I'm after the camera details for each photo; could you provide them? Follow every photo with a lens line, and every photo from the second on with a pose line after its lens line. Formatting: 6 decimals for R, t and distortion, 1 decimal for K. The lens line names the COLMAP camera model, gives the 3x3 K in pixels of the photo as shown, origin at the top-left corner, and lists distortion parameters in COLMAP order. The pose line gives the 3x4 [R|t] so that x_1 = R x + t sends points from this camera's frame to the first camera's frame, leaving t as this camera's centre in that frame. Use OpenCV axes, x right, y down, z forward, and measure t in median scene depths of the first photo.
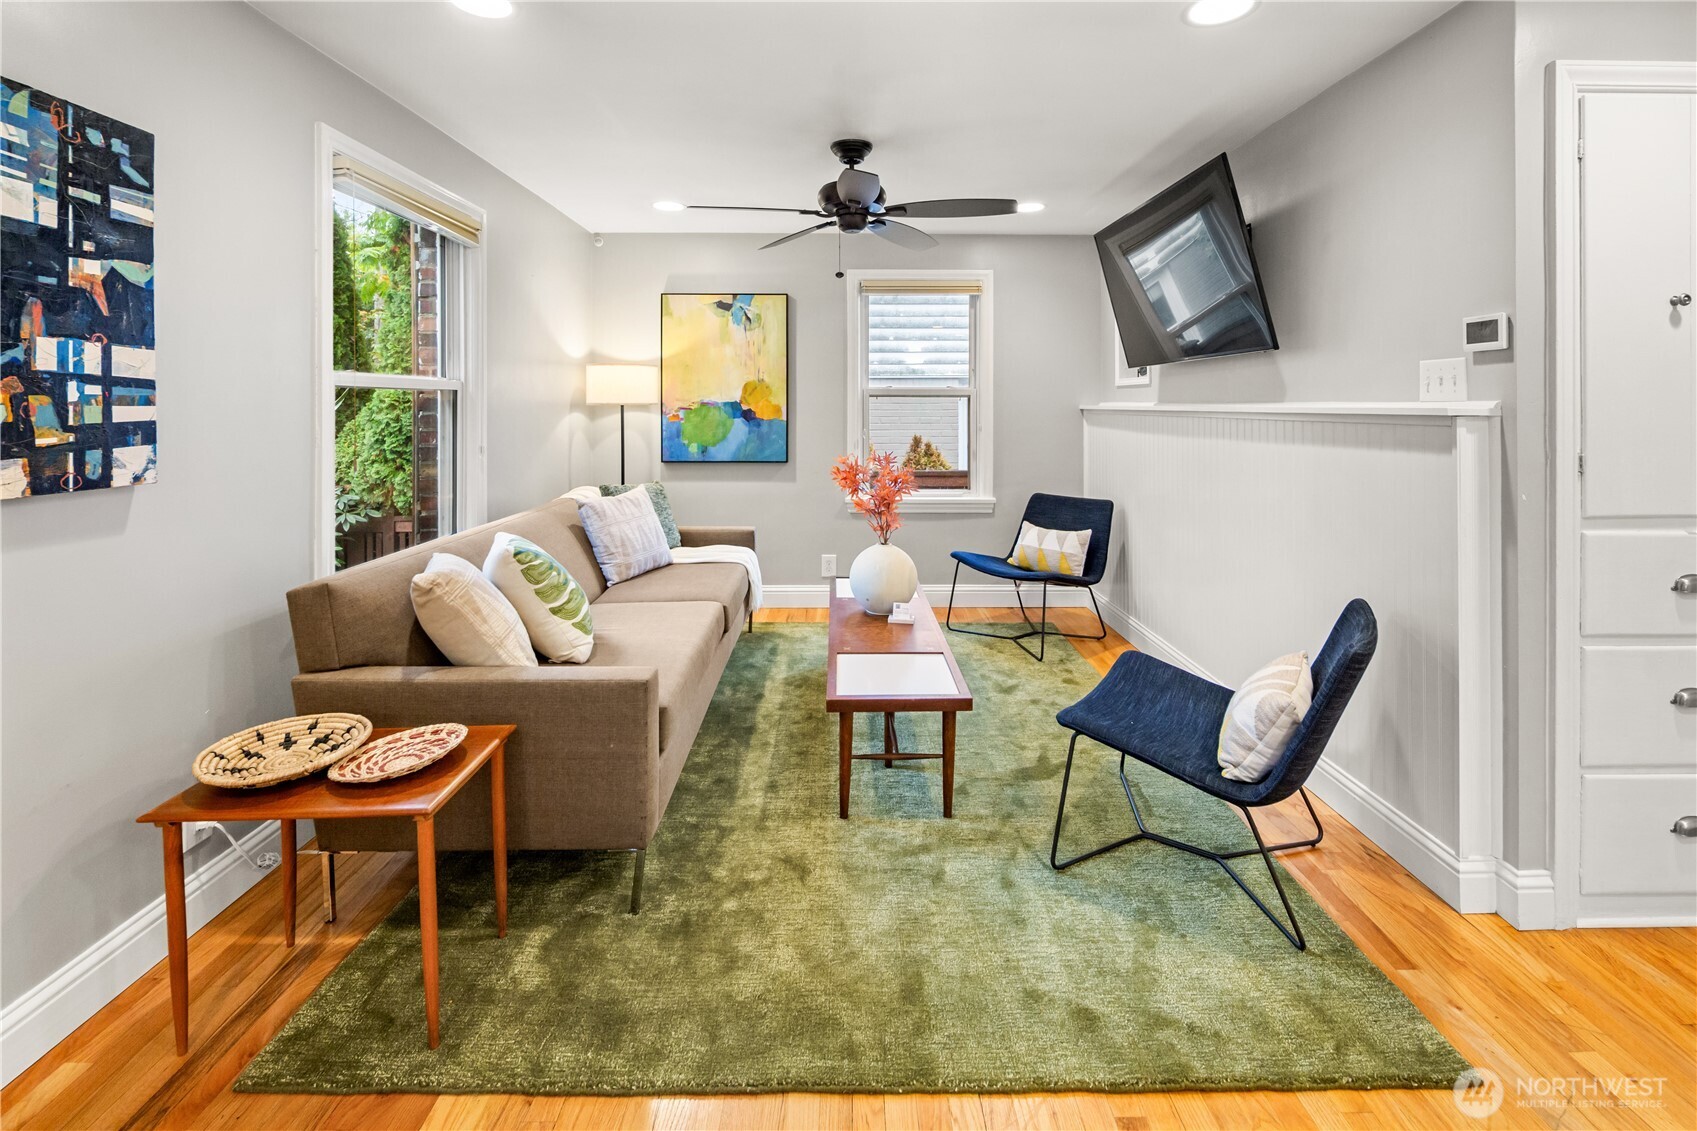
lens RADIAL K [[743.4, 0, 851.8], [0, 743.4, 404.6], [0, 0, 1]] dist [0.000666, -0.000650]
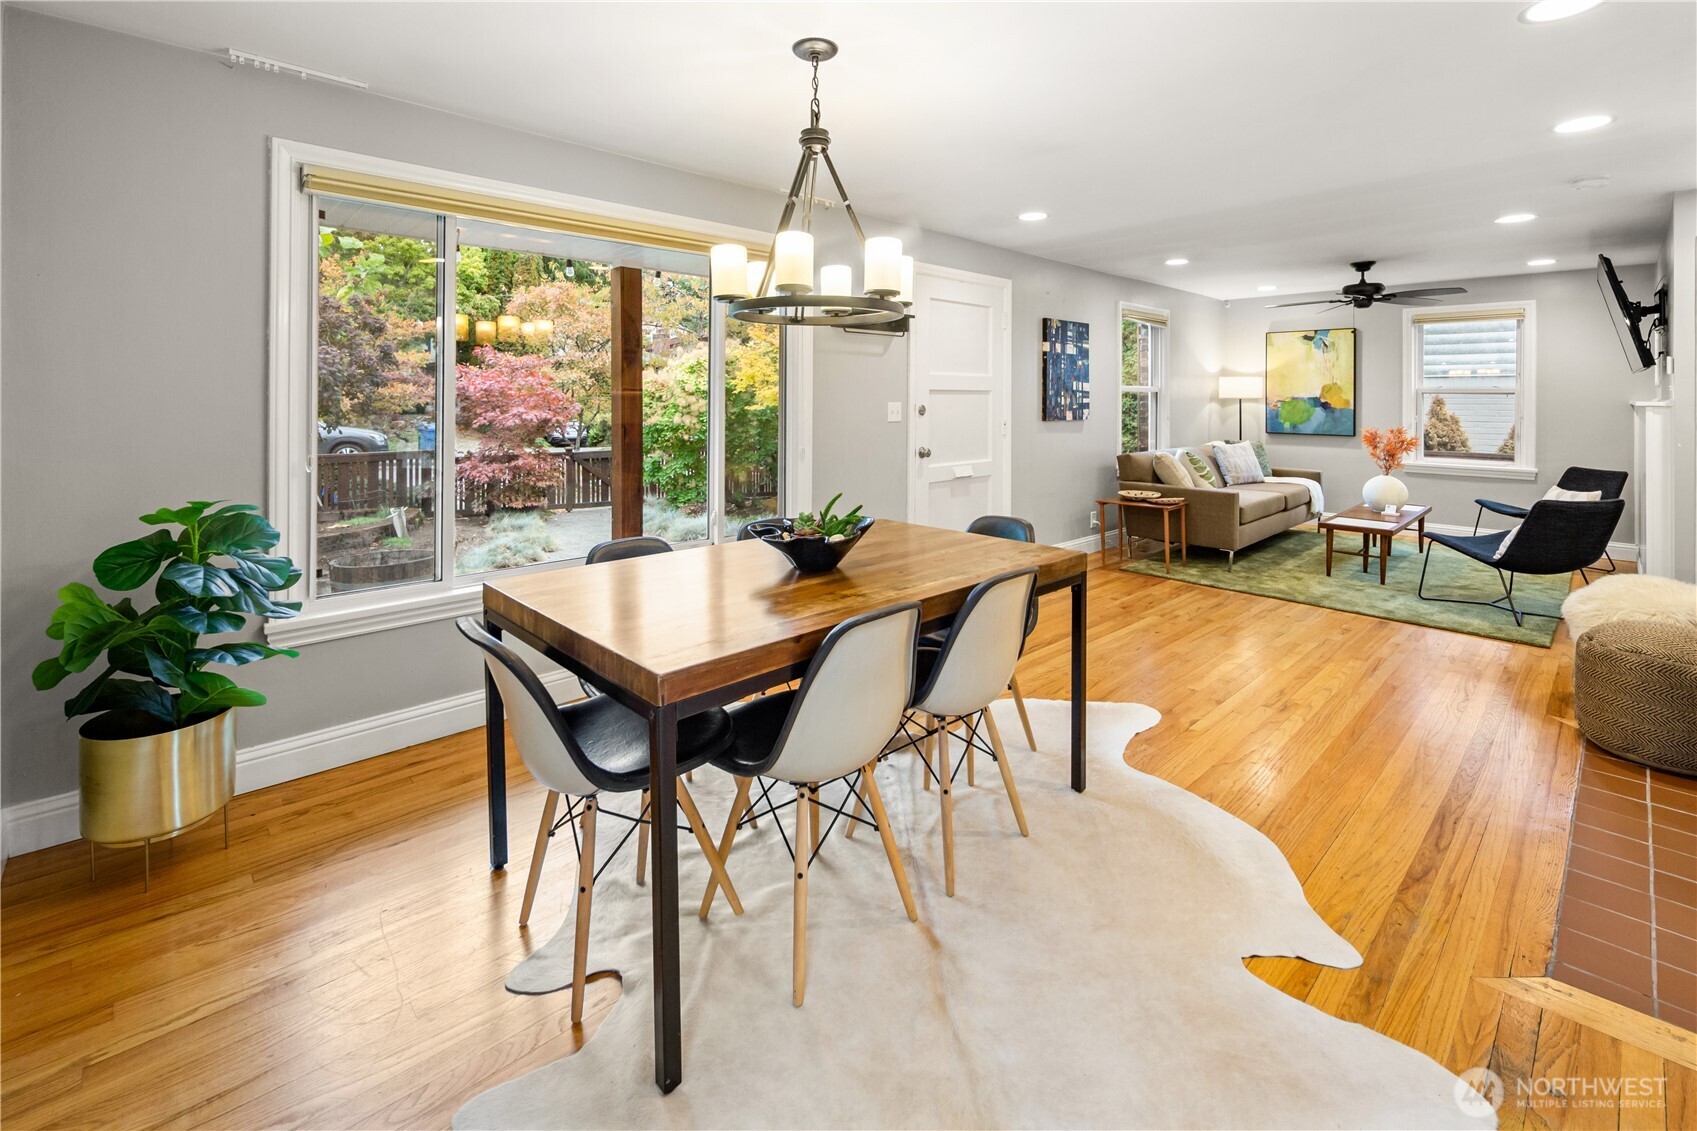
lens RADIAL K [[743.4, 0, 851.8], [0, 743.4, 404.6], [0, 0, 1]] dist [0.000666, -0.000650]
pose [[0.684418, 0.009695, -0.729025, 0.574460], [-0.003638, 0.999945, 0.009882, 0.000101], [0.729080, -0.004112, 0.684416, -1.459756]]
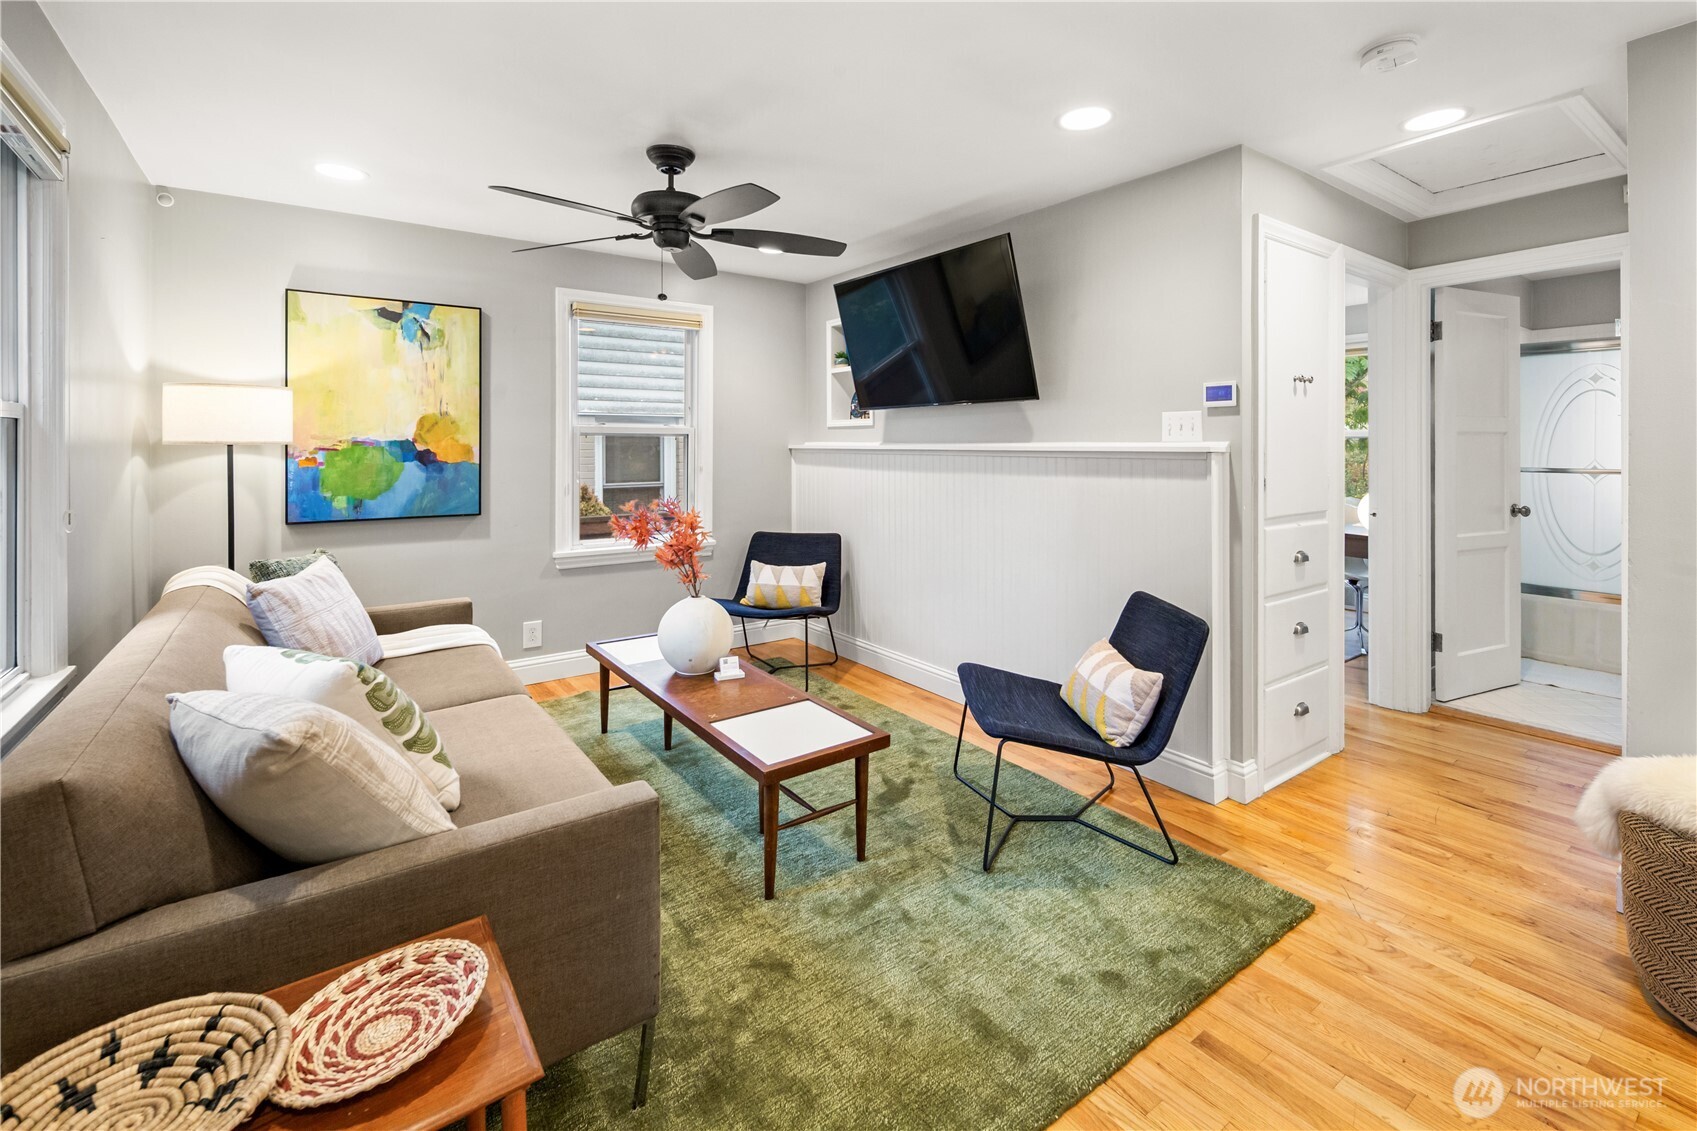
lens RADIAL K [[742.3, 0, 856.1], [0, 742.3, 445.5], [0, 0, 1]] dist [0.009418, -0.007104]
pose [[0.815620, -0.000648, 0.578588, -0.388552], [-0.000411, 0.999998, 0.001699, 0.000129], [-0.578588, -0.001624, 0.815618, 0.169772]]
